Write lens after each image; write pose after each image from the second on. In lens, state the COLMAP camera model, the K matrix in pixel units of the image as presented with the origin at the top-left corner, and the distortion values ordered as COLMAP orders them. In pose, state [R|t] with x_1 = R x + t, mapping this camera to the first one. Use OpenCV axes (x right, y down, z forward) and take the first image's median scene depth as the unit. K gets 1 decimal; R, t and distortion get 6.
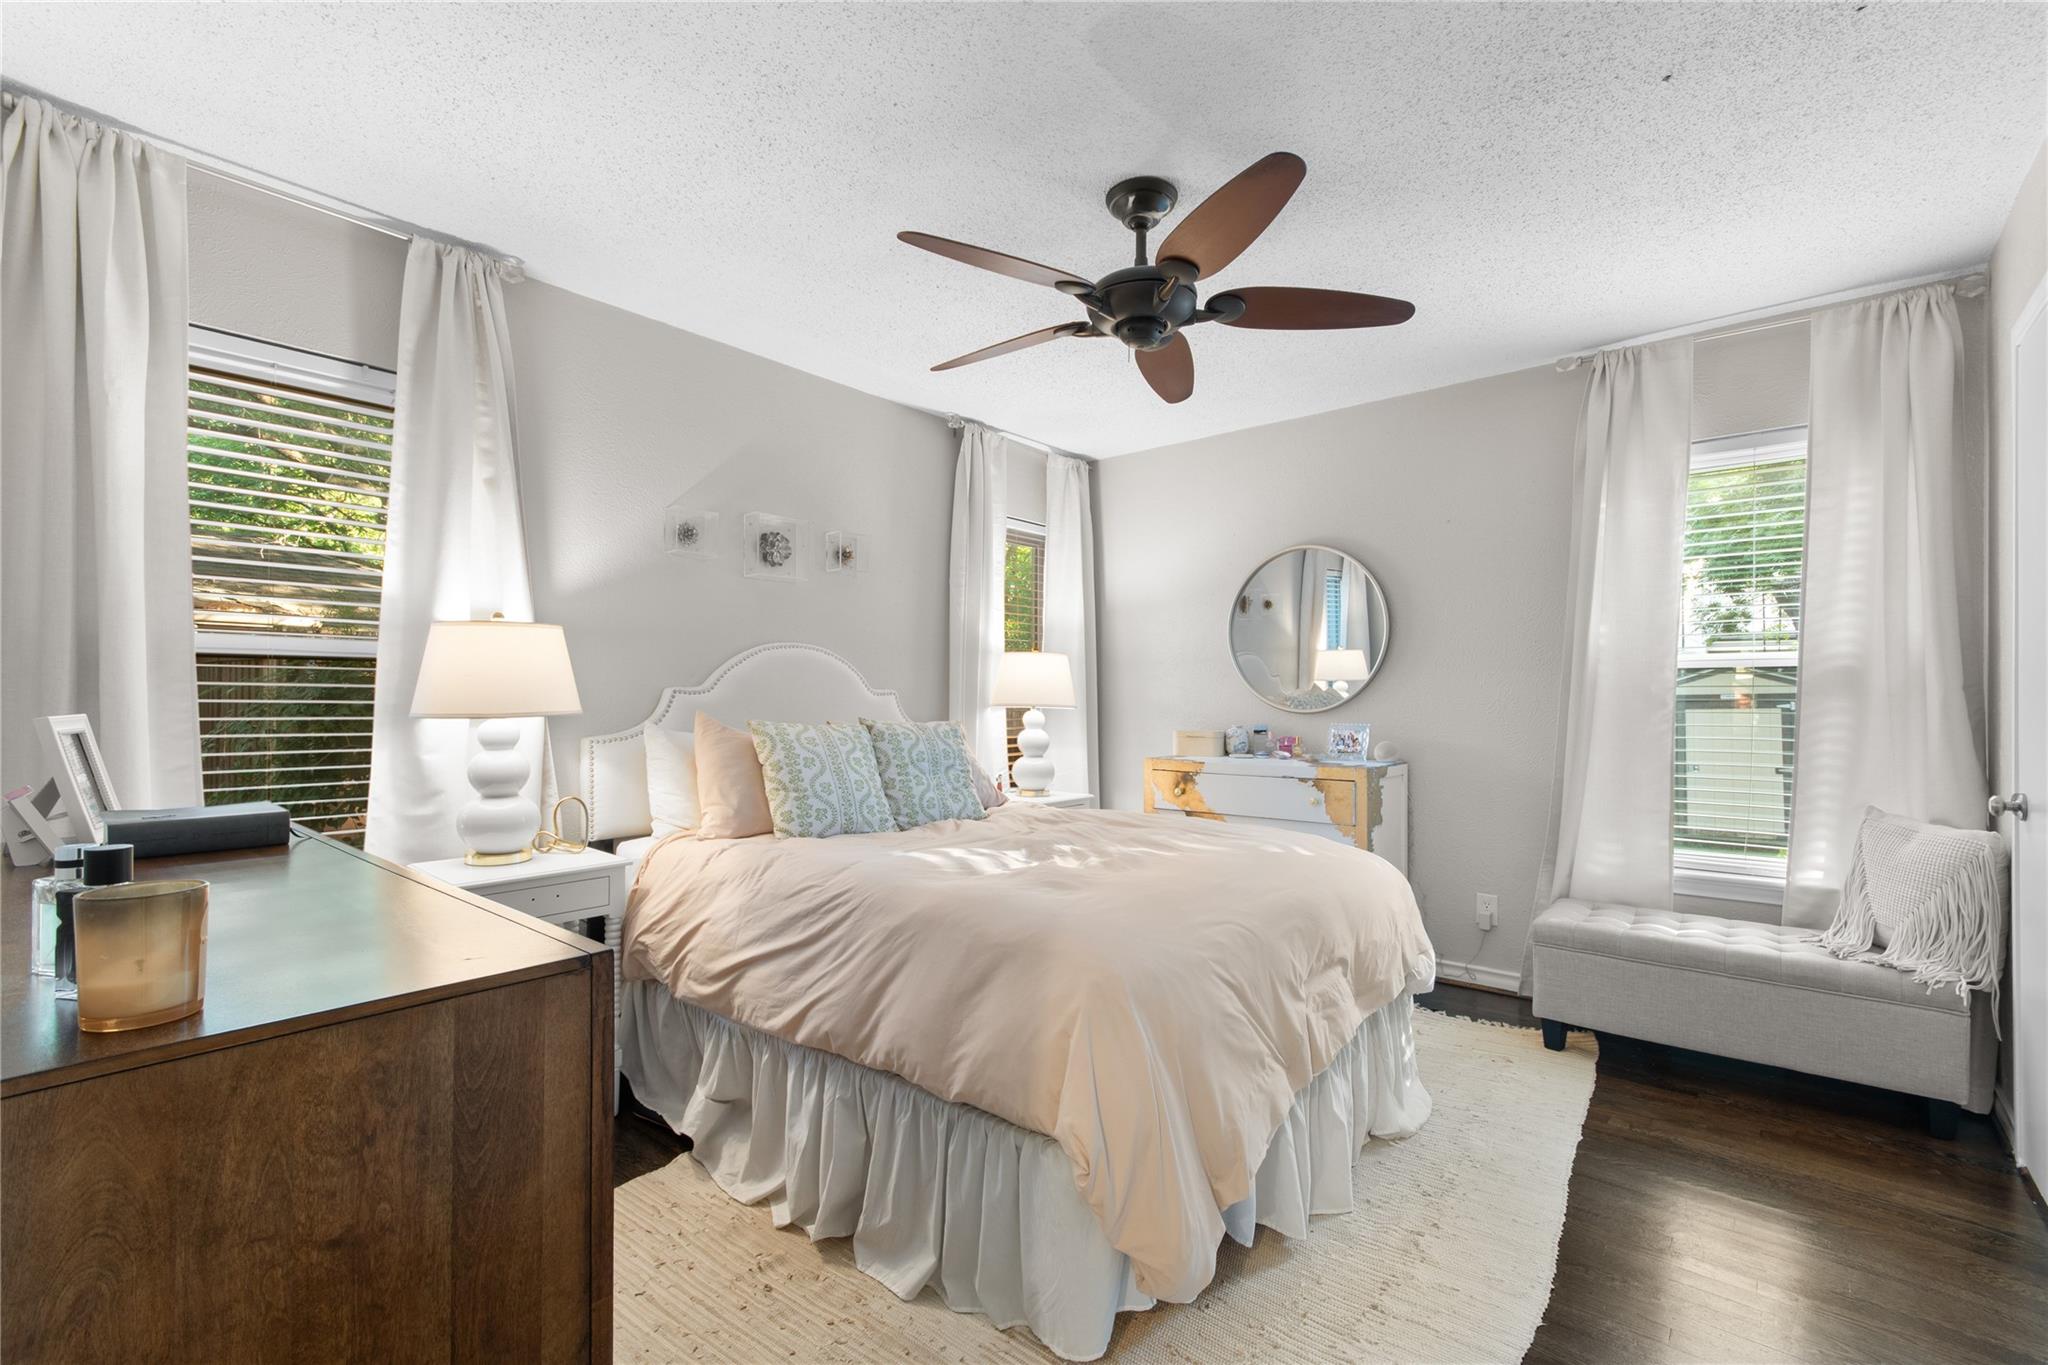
lens RADIAL K [[901.5, 0, 1033.7], [0, 901.5, 690.6], [0, 0, 1]] dist [0.010238, -0.000008]
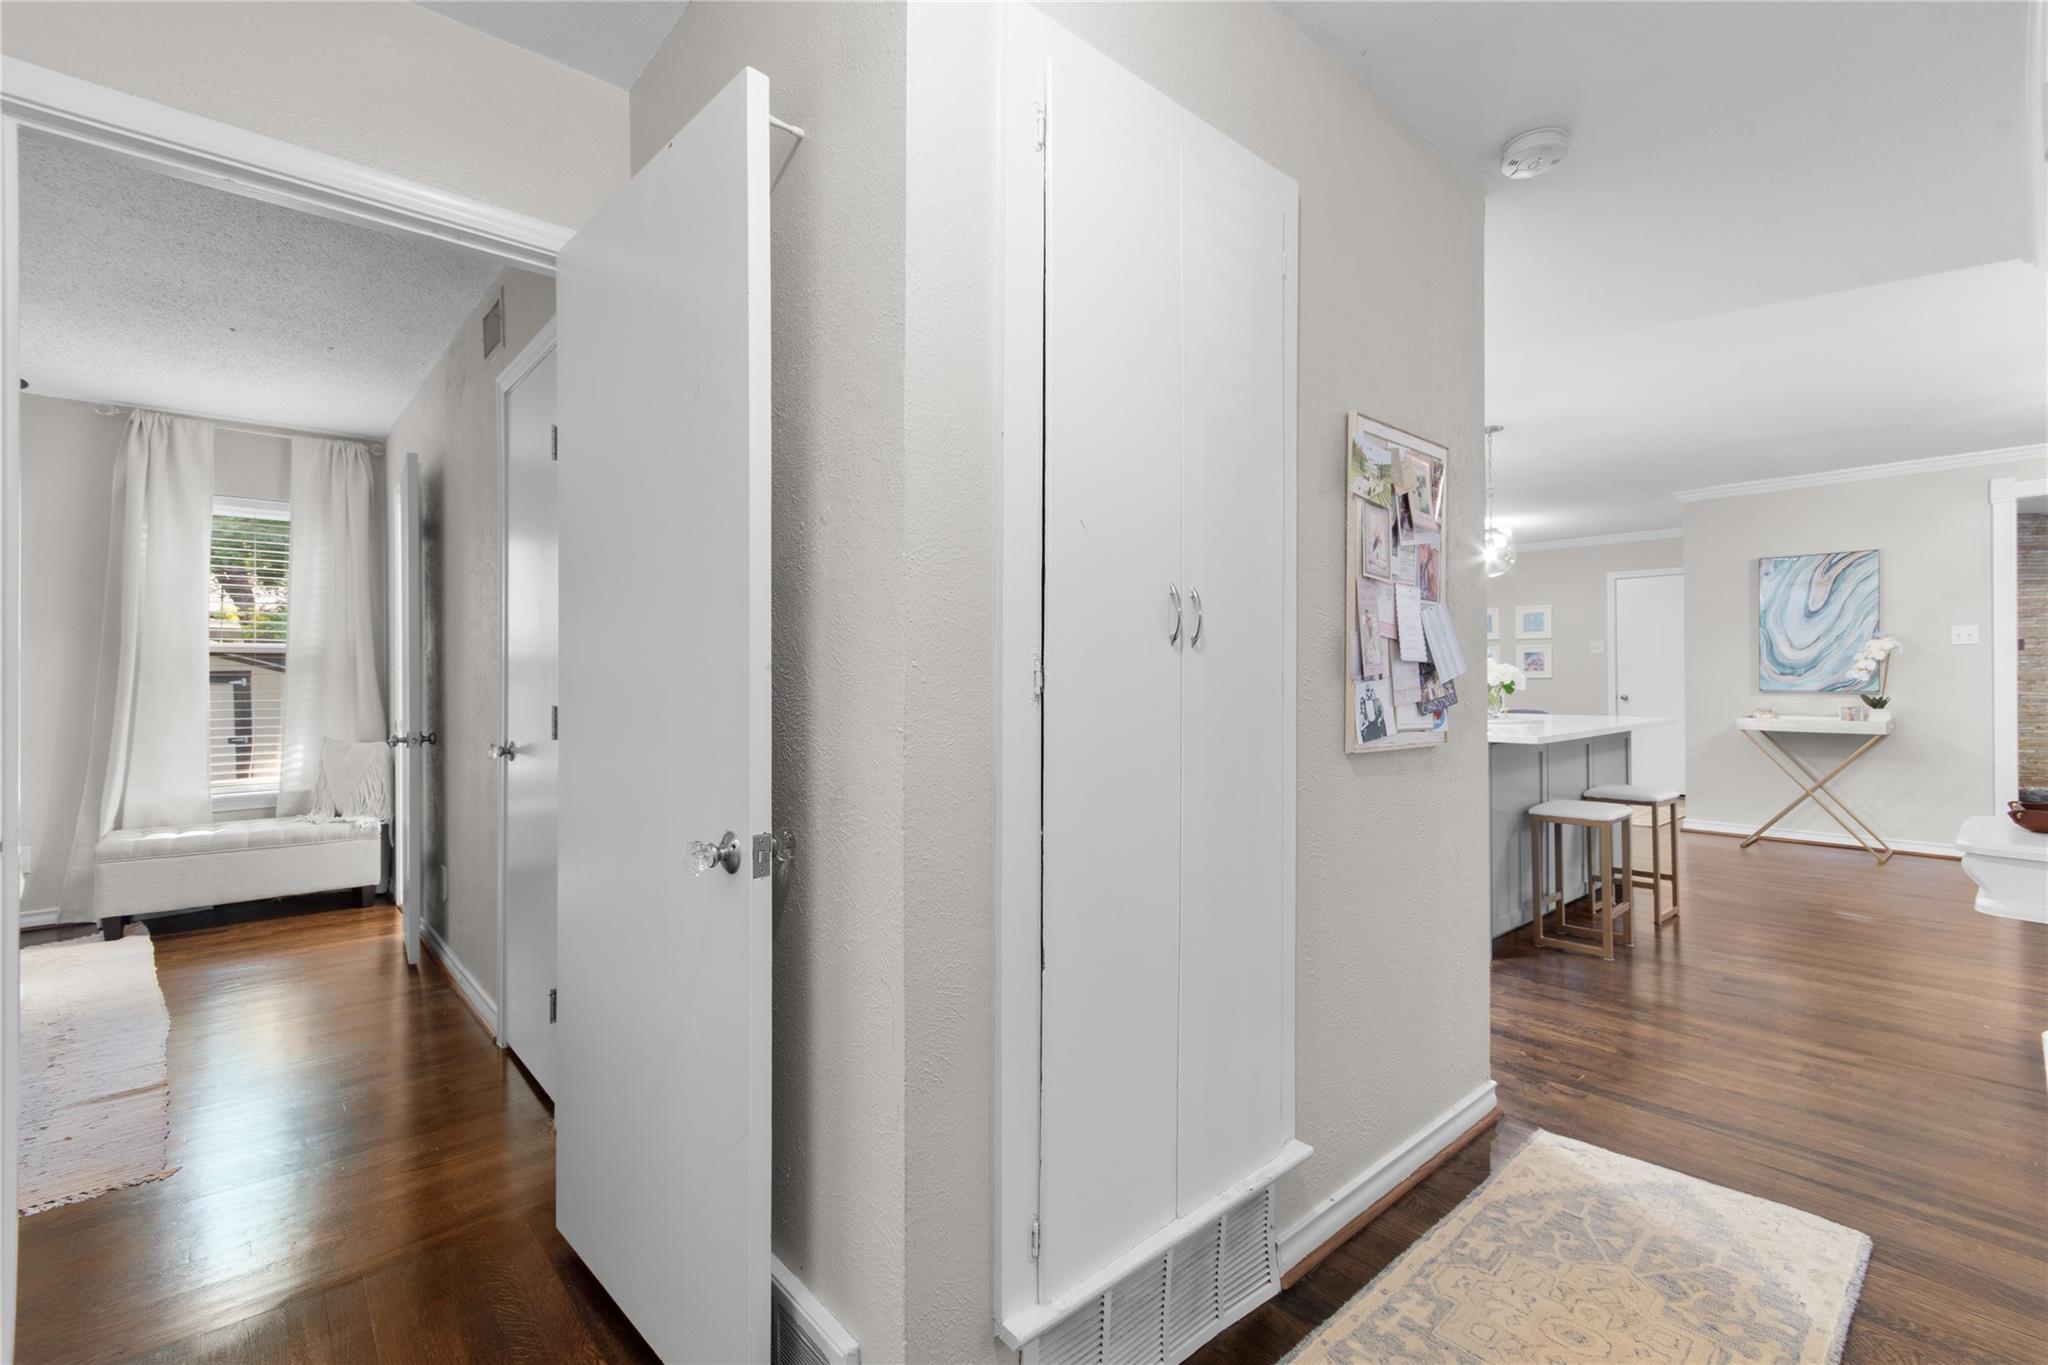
lens RADIAL K [[901.5, 0, 1033.7], [0, 901.5, 690.6], [0, 0, 1]] dist [0.010238, -0.000008]
pose [[0.146924, -0.021203, 0.988921, -0.537422], [-0.003653, 0.999752, 0.021978, -0.003980], [-0.989141, -0.006842, 0.146810, -0.524752]]
